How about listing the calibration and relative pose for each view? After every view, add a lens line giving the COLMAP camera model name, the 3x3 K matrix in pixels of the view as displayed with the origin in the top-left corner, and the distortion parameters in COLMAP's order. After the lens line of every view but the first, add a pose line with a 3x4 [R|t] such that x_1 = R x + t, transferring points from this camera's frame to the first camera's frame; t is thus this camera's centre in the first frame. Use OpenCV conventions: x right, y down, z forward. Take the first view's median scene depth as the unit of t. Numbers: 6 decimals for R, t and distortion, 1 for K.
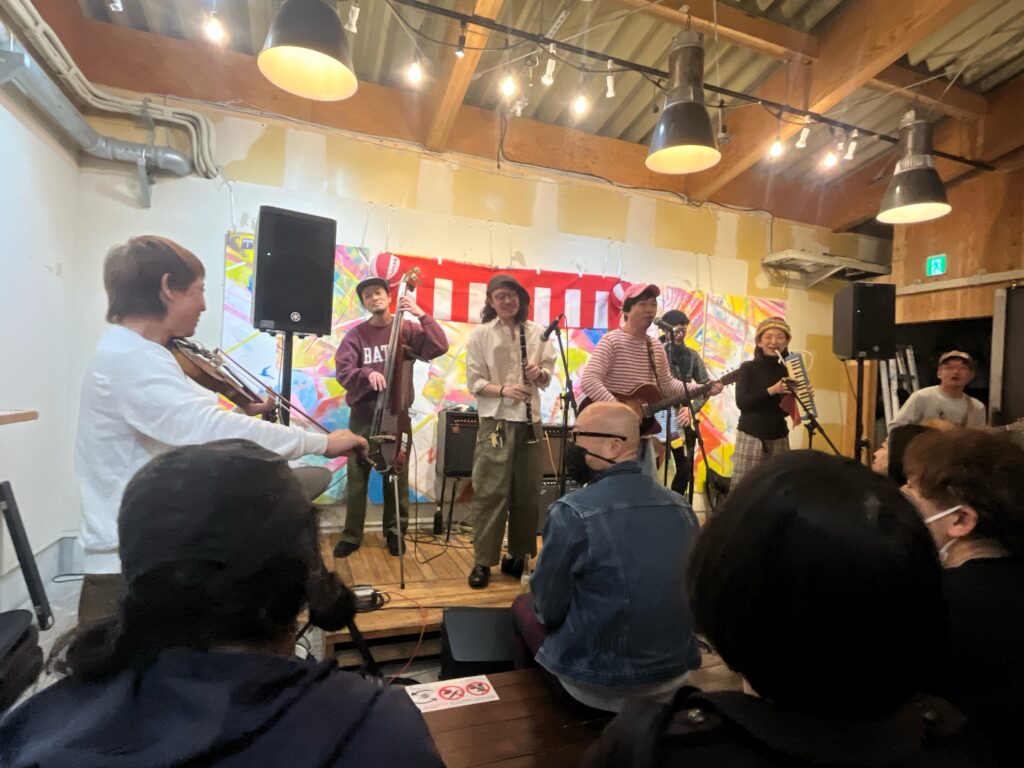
lens RADIAL K [[538.0, 0, 512.0], [0, 538.0, 384.0], [0, 0, 1]] dist [-0.002322, -0.000127]
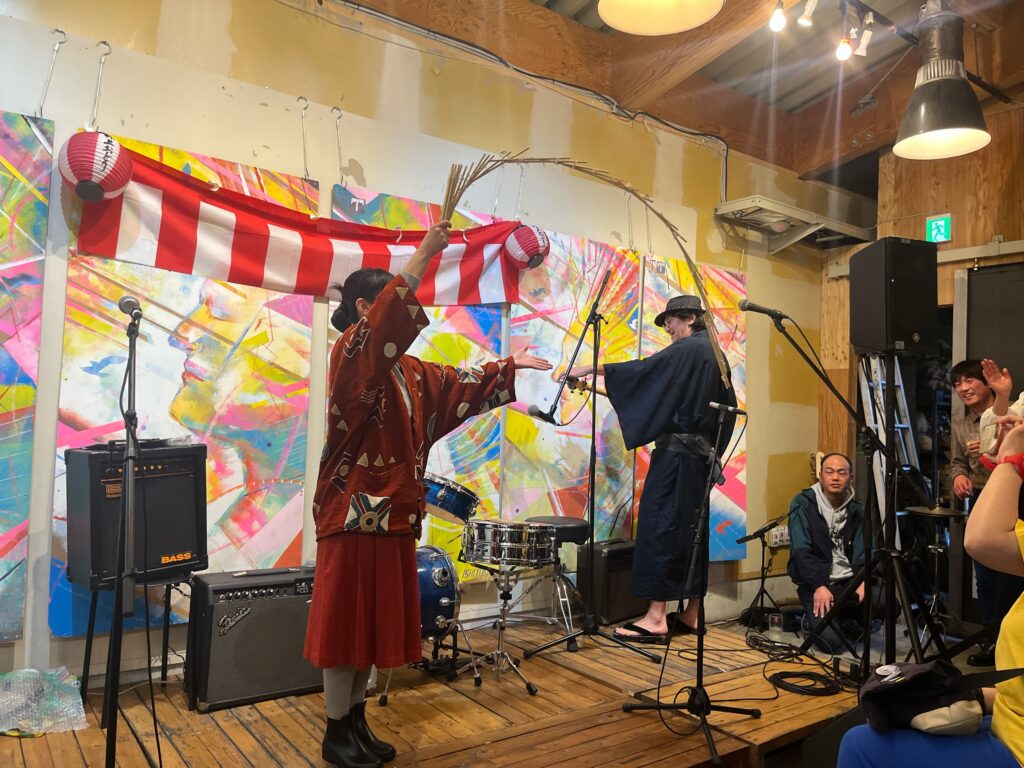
lens RADIAL K [[762.2, 0, 512.0], [0, 762.2, 384.0], [0, 0, 1]] dist [0.081327, -0.104507]
pose [[0.960127, 0.000617, 0.279565, -0.050527], [0.007262, 0.999605, -0.027147, 0.011442], [-0.279471, 0.028095, 0.959743, 0.173121]]
